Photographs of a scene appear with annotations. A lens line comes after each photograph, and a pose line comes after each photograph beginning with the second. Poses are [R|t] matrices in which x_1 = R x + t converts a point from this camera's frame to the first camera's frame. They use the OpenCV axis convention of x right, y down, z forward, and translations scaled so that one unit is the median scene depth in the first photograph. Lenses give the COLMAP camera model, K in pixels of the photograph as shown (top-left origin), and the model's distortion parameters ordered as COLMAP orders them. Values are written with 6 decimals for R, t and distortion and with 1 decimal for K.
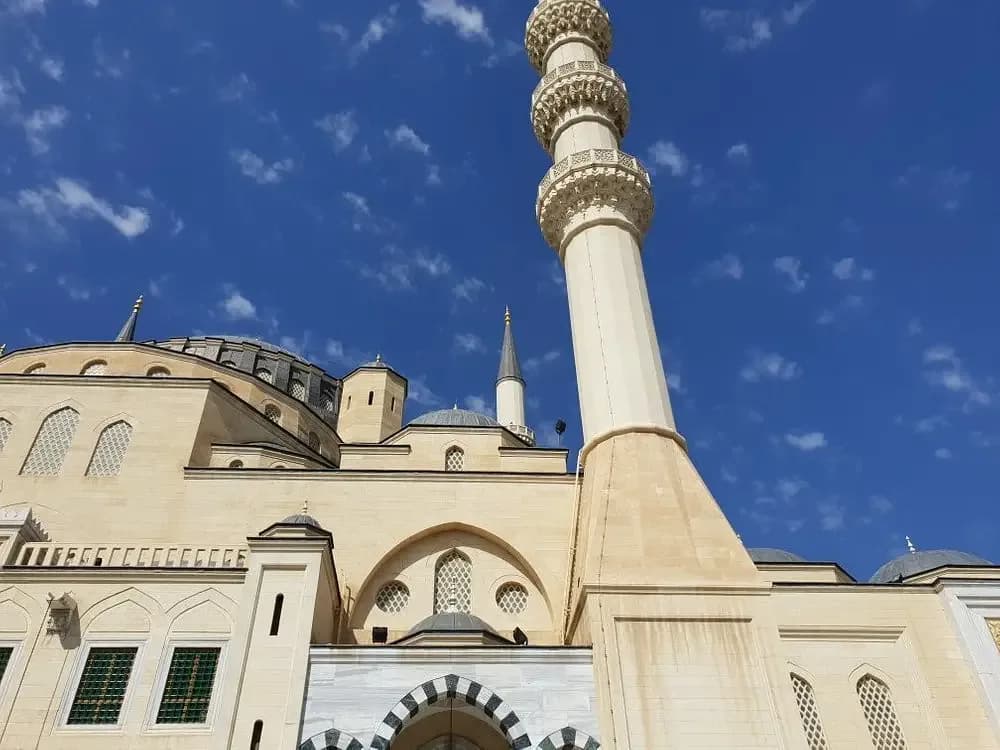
lens RADIAL K [[783.0, 0, 500.0], [0, 783.0, 375.0], [0, 0, 1]] dist [0.001148, -0.000065]
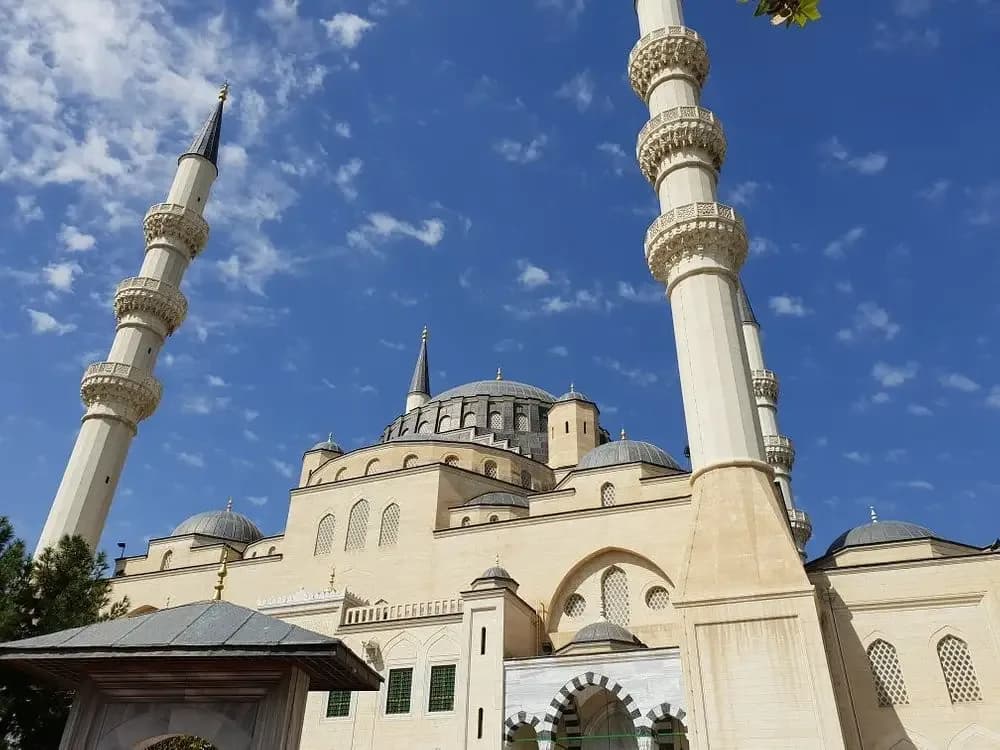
lens RADIAL K [[758.8, 0, 479.1], [0, 758.8, 369.7], [0, 0, 1]] dist [0.001324, -0.000061]
pose [[0.888338, -0.218578, -0.403830, 0.356733], [0.255312, 0.966083, 0.038726, -0.230327], [0.381668, -0.137504, 0.914014, -0.280754]]
